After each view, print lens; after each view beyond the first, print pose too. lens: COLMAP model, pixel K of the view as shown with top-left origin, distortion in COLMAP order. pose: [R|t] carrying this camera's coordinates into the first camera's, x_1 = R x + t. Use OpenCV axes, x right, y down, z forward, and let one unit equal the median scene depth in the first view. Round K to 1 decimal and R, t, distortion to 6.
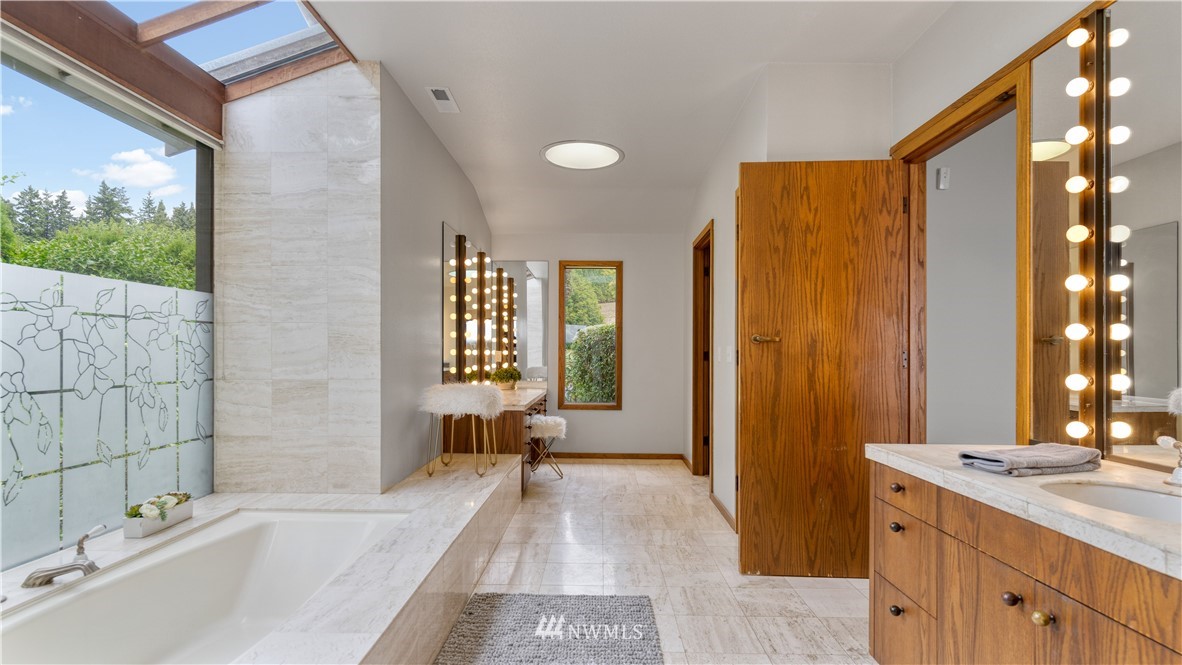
lens RADIAL K [[575.5, 0, 583.7], [0, 575.5, 348.8], [0, 0, 1]] dist [0.000369, 0.000385]
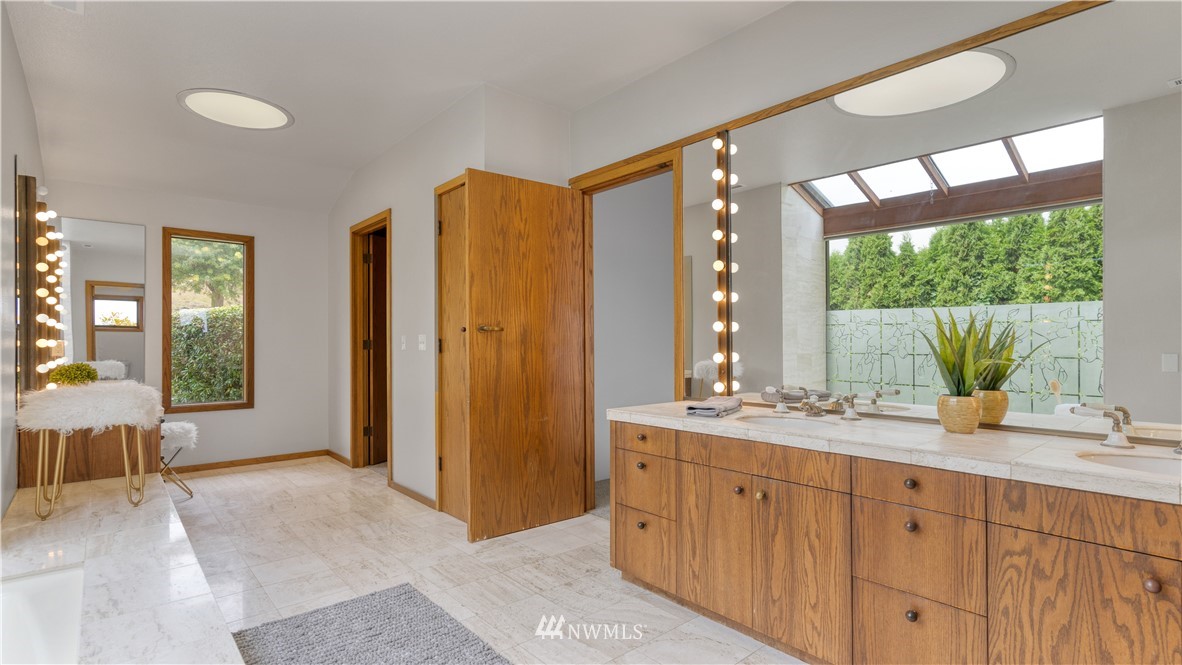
lens RADIAL K [[575.5, 0, 590.8], [0, 575.5, 336.4], [0, 0, 1]] dist [0.000369, 0.000385]
pose [[0.735194, -0.000507, 0.677857, -0.305490], [0.001585, 0.999998, -0.000971, -0.000340], [-0.677855, 0.001789, 0.735194, 0.037136]]
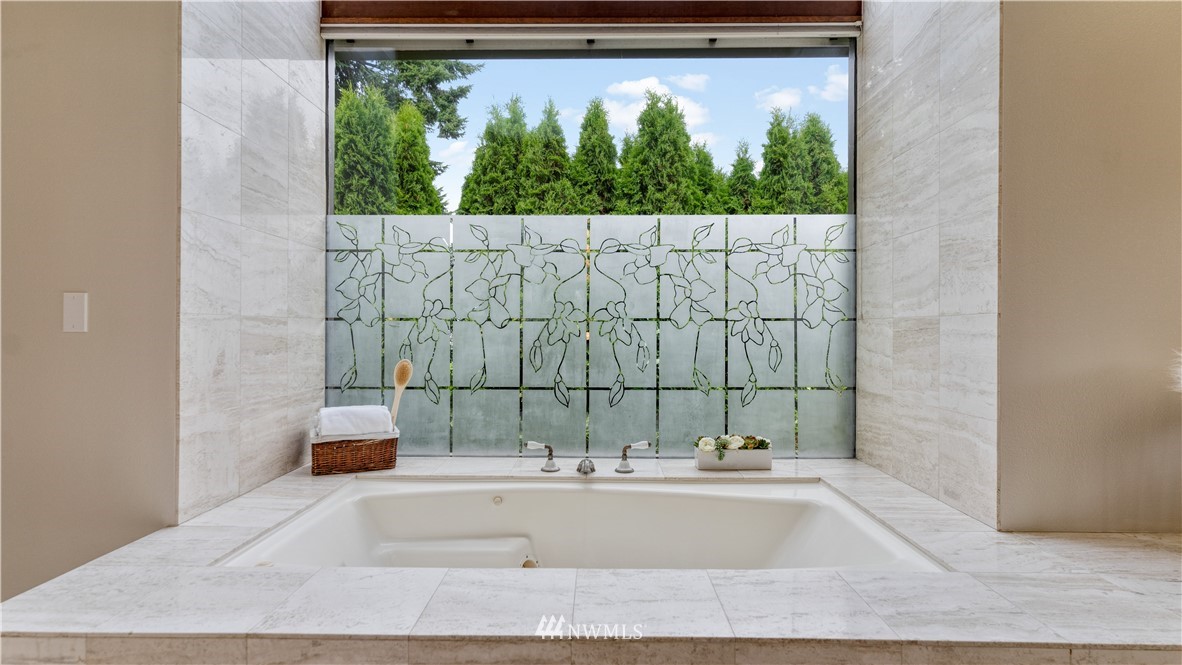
lens RADIAL K [[575.5, 0, 587.8], [0, 575.5, 329.0], [0, 0, 1]] dist [0.000369, 0.000385]
pose [[0.014809, -0.001663, -0.999889, 0.181009], [0.000111, 0.999999, -0.001662, 0.073354], [0.999890, -0.000086, 0.014810, 0.659371]]
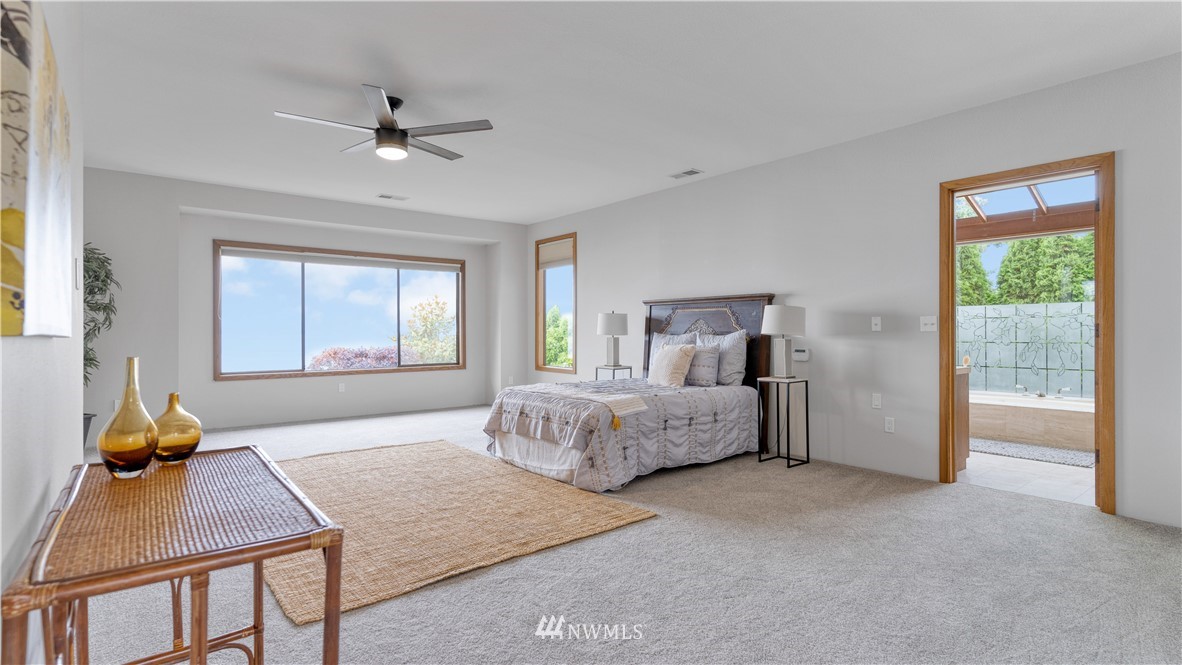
lens RADIAL K [[575.5, 0, 584.1], [0, 575.5, 331.3], [0, 0, 1]] dist [0.000369, 0.000385]
pose [[-0.759081, -0.005603, -0.650972, 2.252923], [-0.000553, 0.999968, -0.007962, 0.030471], [0.650996, -0.005684, -0.759060, 1.227050]]
